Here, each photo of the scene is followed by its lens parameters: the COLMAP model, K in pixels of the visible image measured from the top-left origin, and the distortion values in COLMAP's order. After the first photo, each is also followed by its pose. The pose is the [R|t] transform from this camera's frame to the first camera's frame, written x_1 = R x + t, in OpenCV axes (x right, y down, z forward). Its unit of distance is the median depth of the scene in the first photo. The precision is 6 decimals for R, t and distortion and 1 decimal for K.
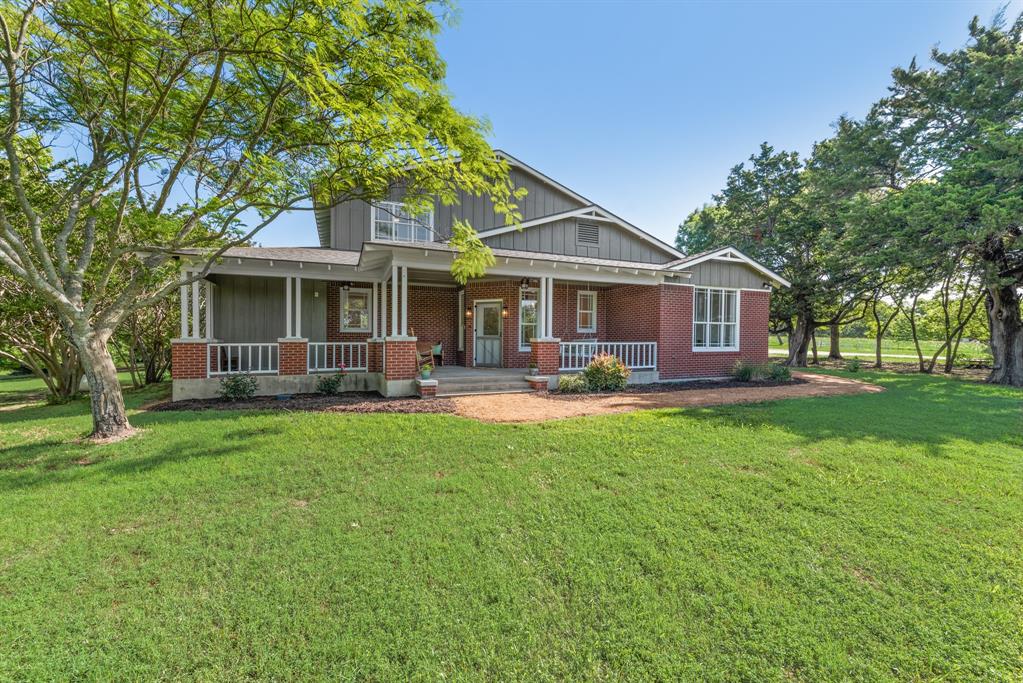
lens RADIAL K [[413.6, 0, 512.1], [0, 413.6, 345.5], [0, 0, 1]] dist [0.000090, -0.000093]
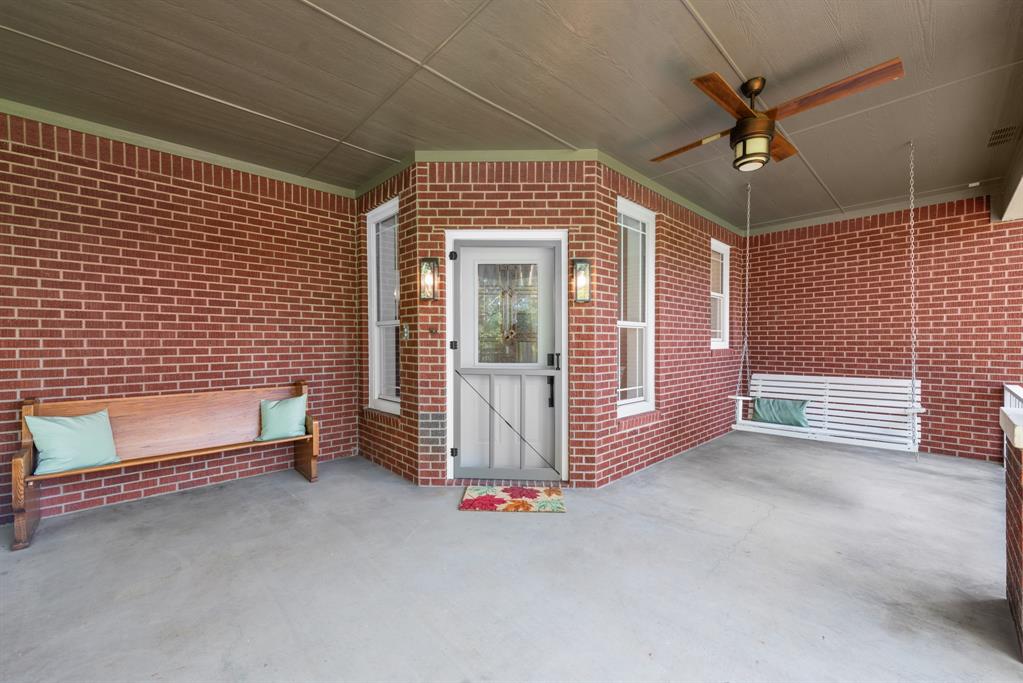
lens RADIAL K [[413.6, 0, 512.1], [0, 413.6, 345.5], [0, 0, 1]] dist [0.000090, -0.000093]
pose [[0.937740, -0.003170, 0.347324, -0.146175], [0.003148, 0.999995, 0.000627, -0.036346], [-0.347324, 0.000506, 0.937745, 0.737411]]
